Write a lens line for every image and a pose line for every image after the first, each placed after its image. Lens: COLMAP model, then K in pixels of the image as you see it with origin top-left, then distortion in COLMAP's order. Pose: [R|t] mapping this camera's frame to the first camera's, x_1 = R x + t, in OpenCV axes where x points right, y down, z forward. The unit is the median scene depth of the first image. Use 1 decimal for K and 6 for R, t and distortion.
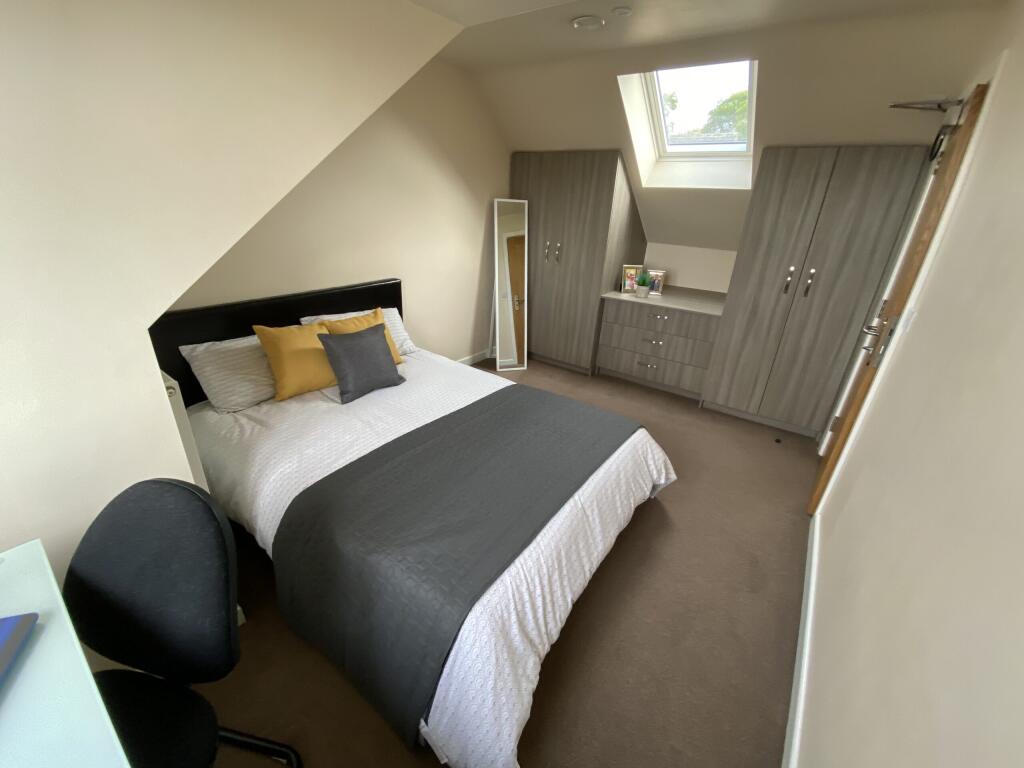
lens RADIAL K [[420.4, 0, 507.7], [0, 420.4, 387.6], [0, 0, 1]] dist [0.012746, -0.019439]
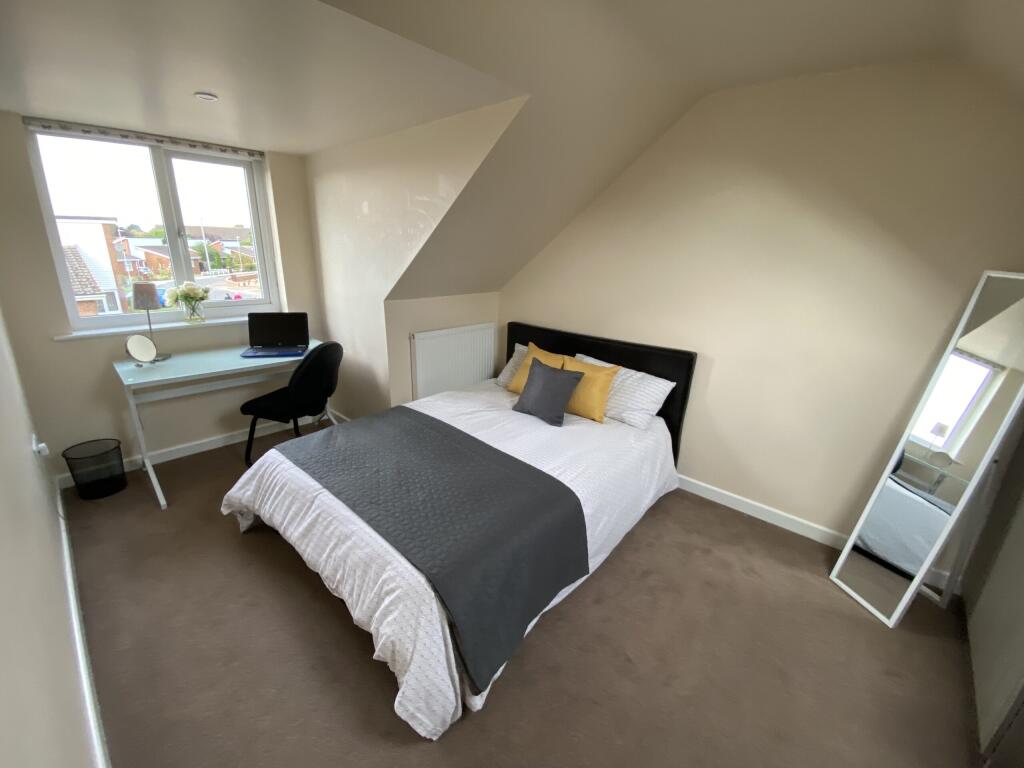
lens RADIAL K [[420.4, 0, 507.7], [0, 420.4, 387.6], [0, 0, 1]] dist [0.012746, -0.019439]
pose [[-0.203386, 0.252789, -0.945903, 0.828391], [-0.413355, 0.853608, 0.317002, -0.422092], [0.887565, 0.455467, -0.069120, 1.039203]]
